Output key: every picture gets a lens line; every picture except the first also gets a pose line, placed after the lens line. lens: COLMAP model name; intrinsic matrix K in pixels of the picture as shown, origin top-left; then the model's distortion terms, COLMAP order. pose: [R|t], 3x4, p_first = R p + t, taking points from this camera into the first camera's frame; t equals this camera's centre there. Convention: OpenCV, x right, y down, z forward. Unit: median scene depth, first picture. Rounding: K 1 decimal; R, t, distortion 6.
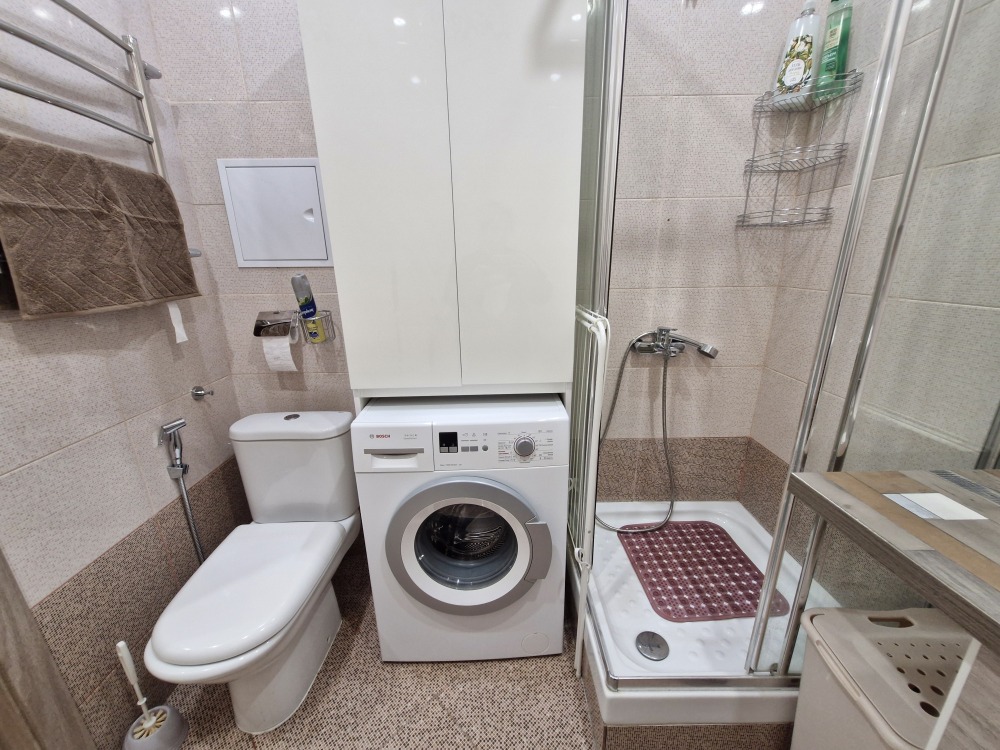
lens RADIAL K [[389.5, 0, 498.9], [0, 389.5, 378.5], [0, 0, 1]] dist [0.000503, -0.000245]
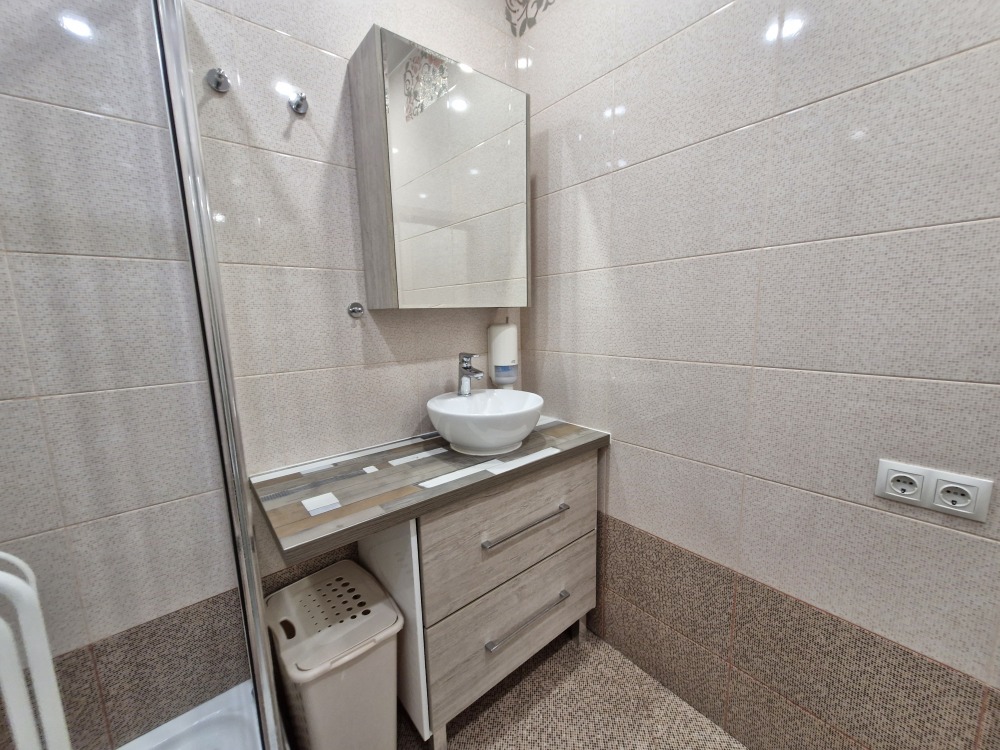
lens RADIAL K [[392.4, 0, 498.0], [0, 392.4, 379.5], [0, 0, 1]] dist [0.007372, -0.000123]
pose [[-0.635454, -0.093893, 0.766409, -0.242985], [0.257916, 0.909757, 0.325301, -0.246567], [-0.727789, 0.404383, -0.553893, 0.691429]]
